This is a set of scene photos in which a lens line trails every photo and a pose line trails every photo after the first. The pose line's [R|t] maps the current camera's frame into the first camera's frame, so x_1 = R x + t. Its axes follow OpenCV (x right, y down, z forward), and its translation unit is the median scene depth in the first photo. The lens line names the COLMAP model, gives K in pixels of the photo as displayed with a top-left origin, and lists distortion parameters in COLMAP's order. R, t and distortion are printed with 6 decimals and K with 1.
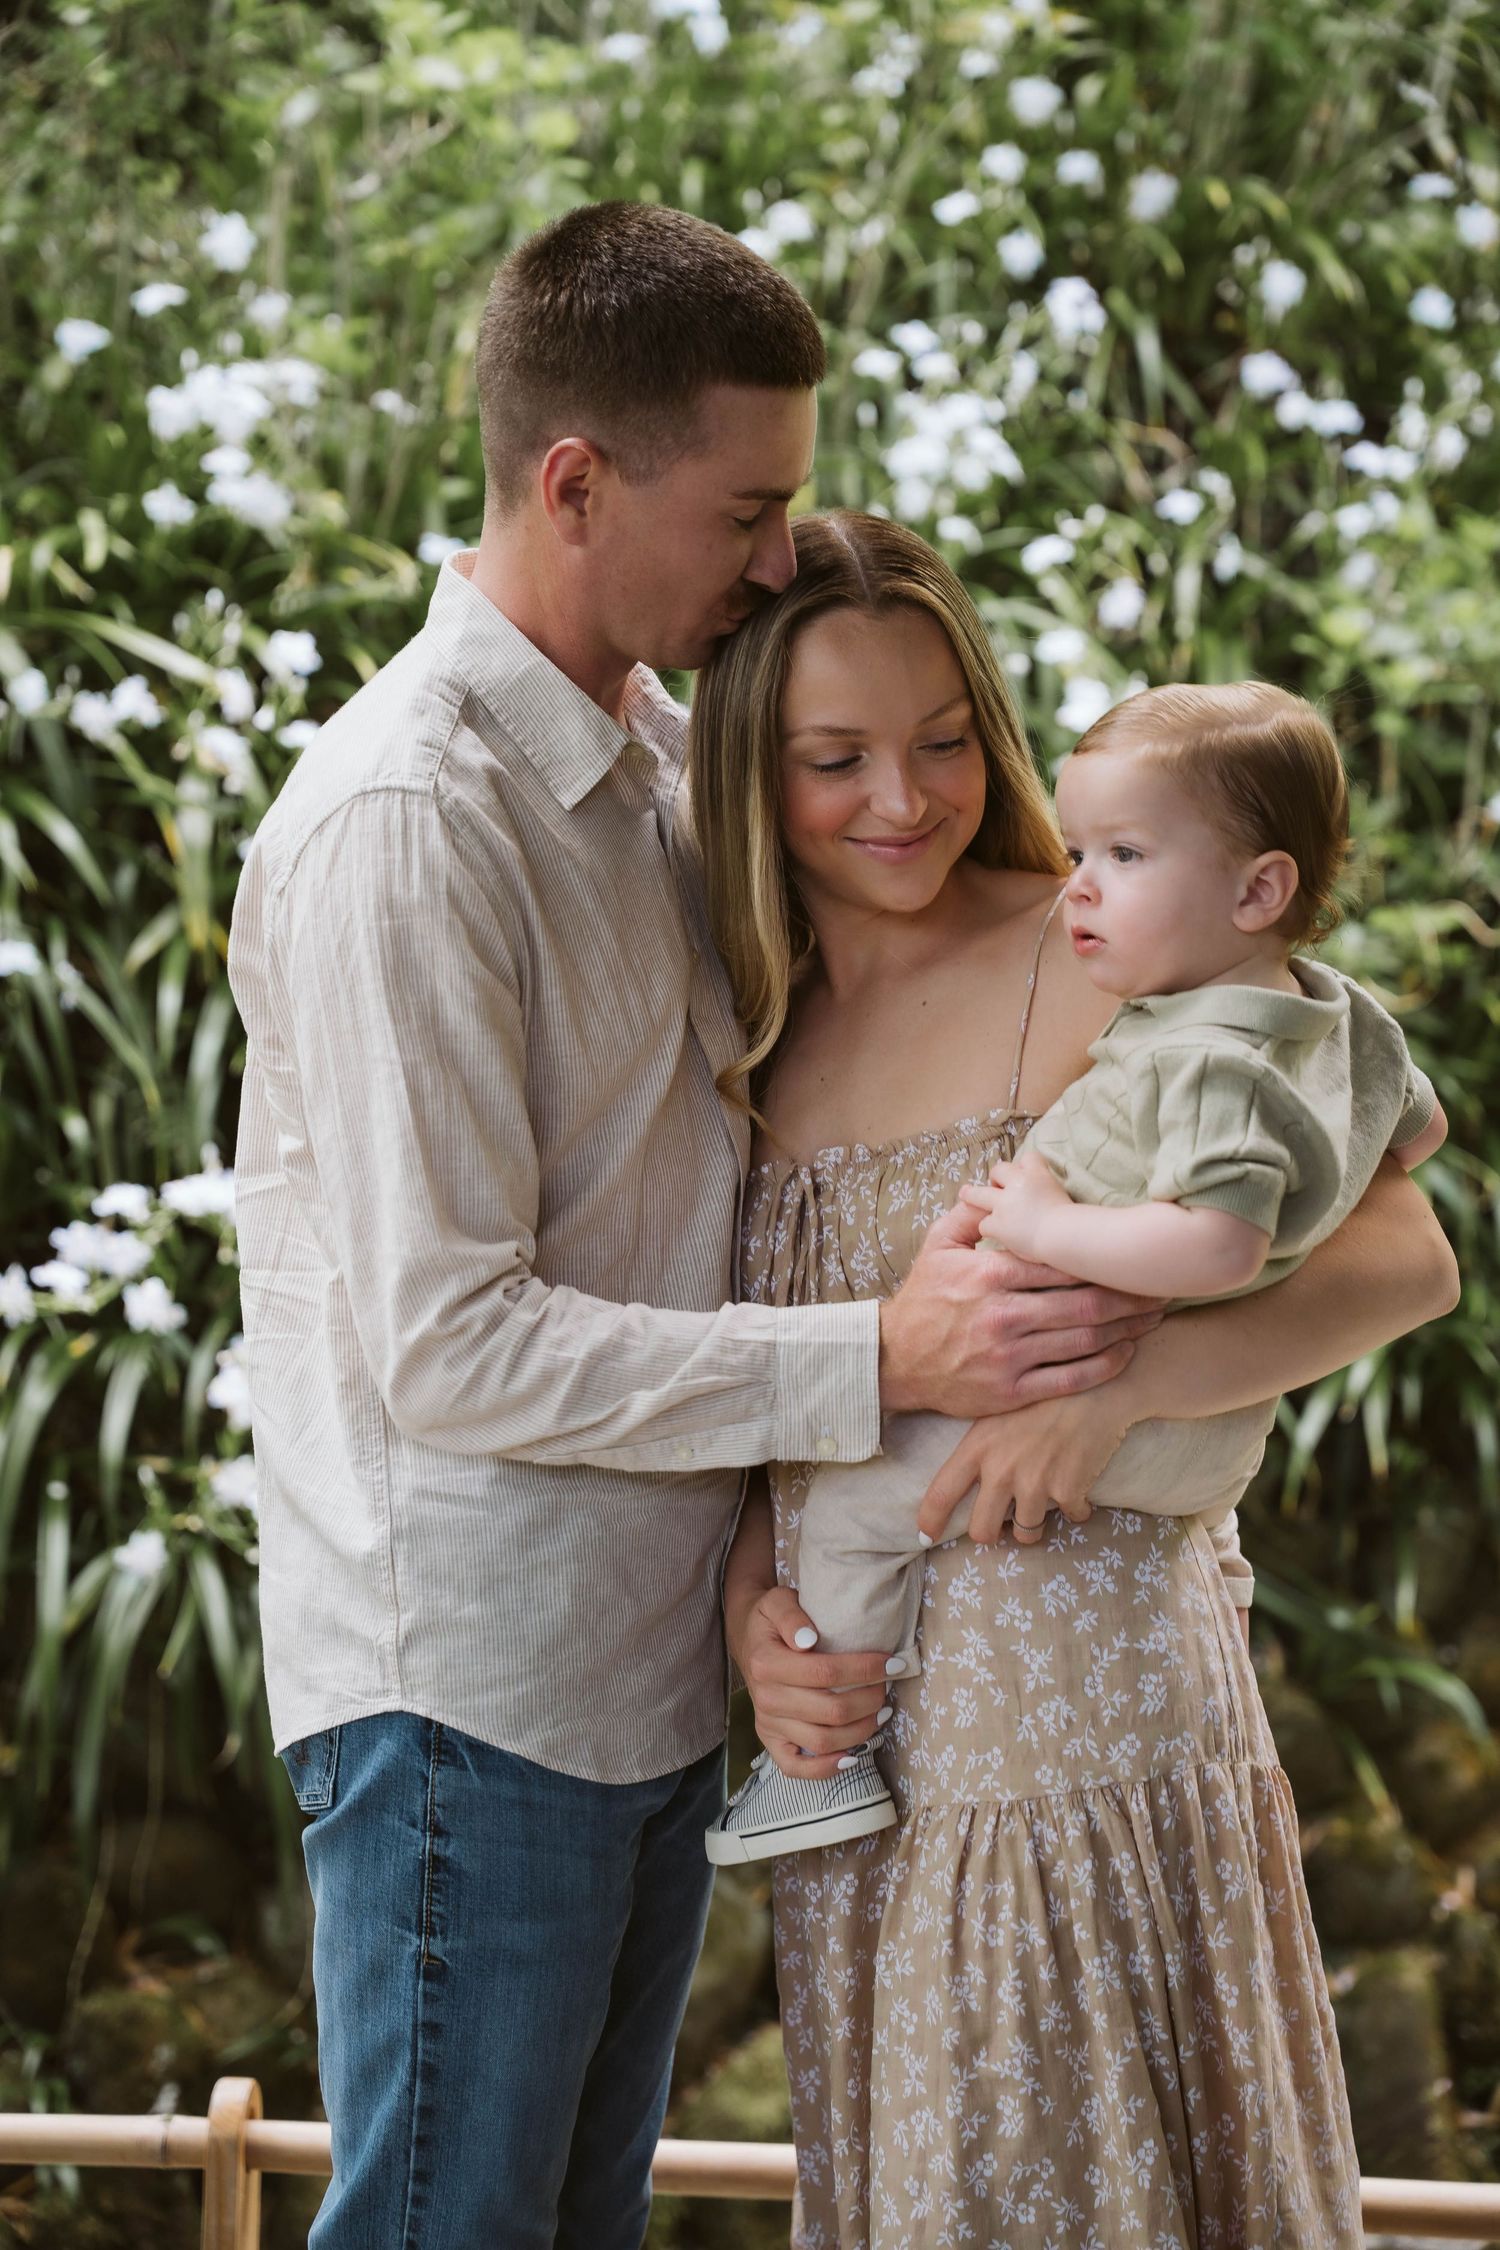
lens RADIAL K [[3901.1, 0, 750.0], [0, 3901.1, 1125.0], [0, 0, 1]] dist [0.394023, -0.086870]
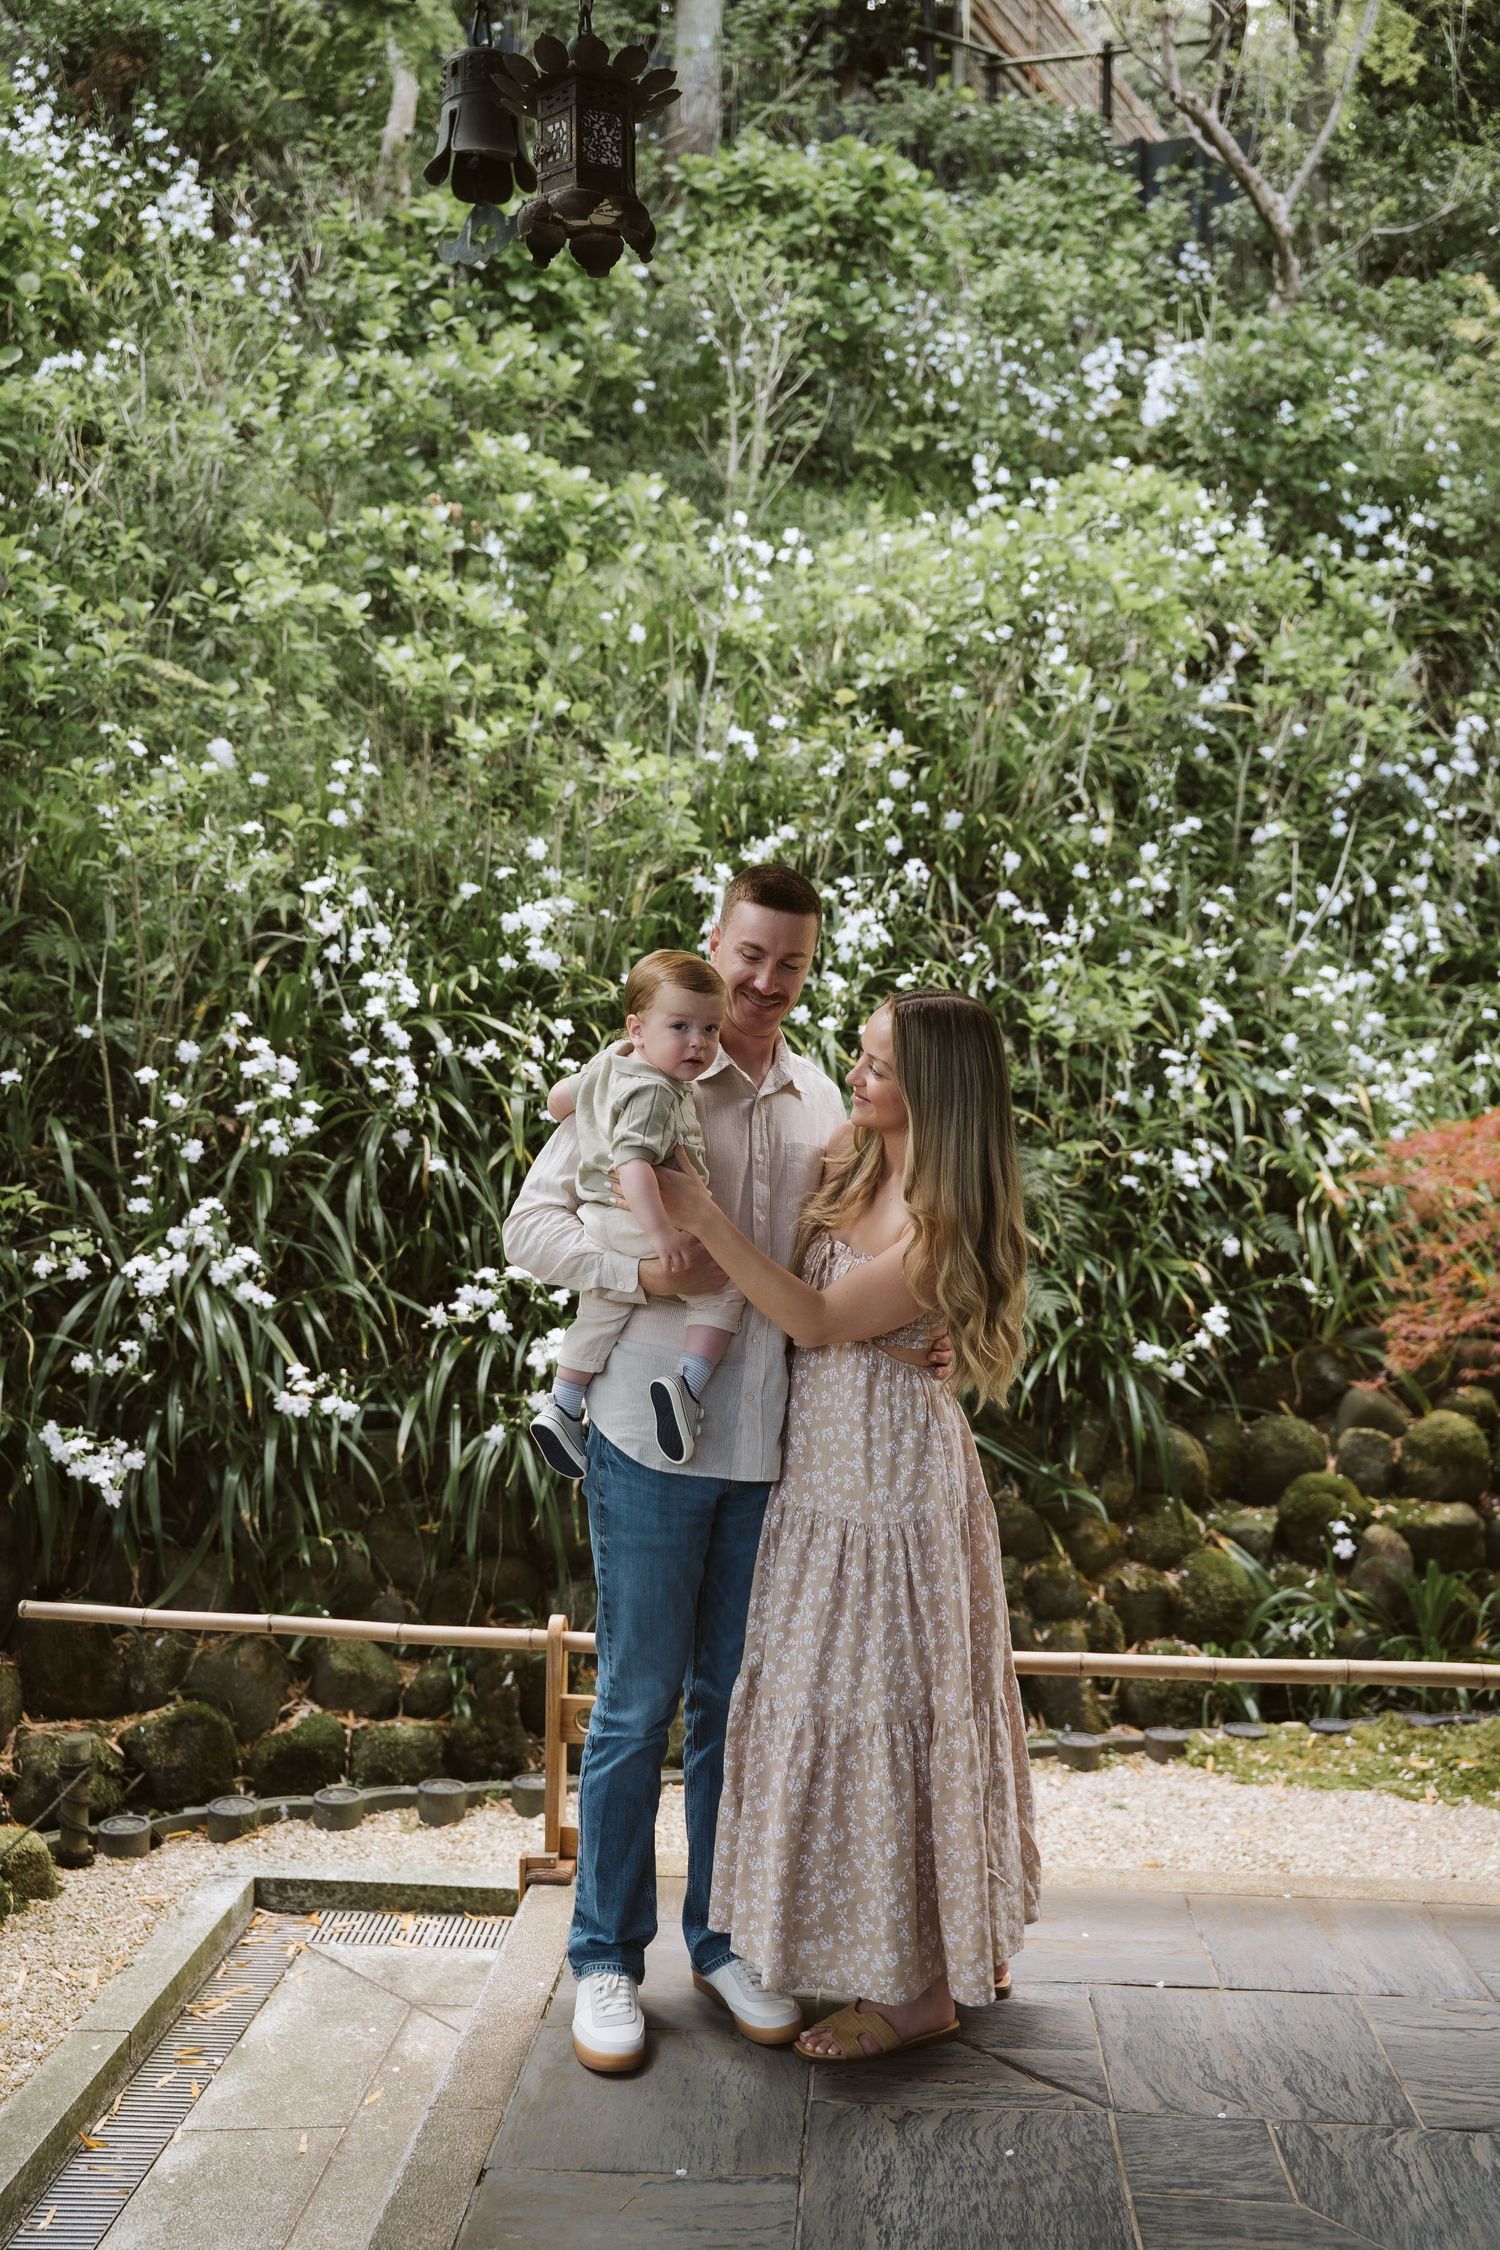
lens RADIAL K [[2067.8, 0, 750.0], [0, 2067.8, 1125.0], [0, 0, 1]] dist [-0.000999, -0.000267]
pose [[0.999920, -0.003592, -0.012162, 0.002518], [0.002747, 0.997625, -0.068828, 0.013790], [0.012380, 0.068789, 0.997554, -0.136191]]
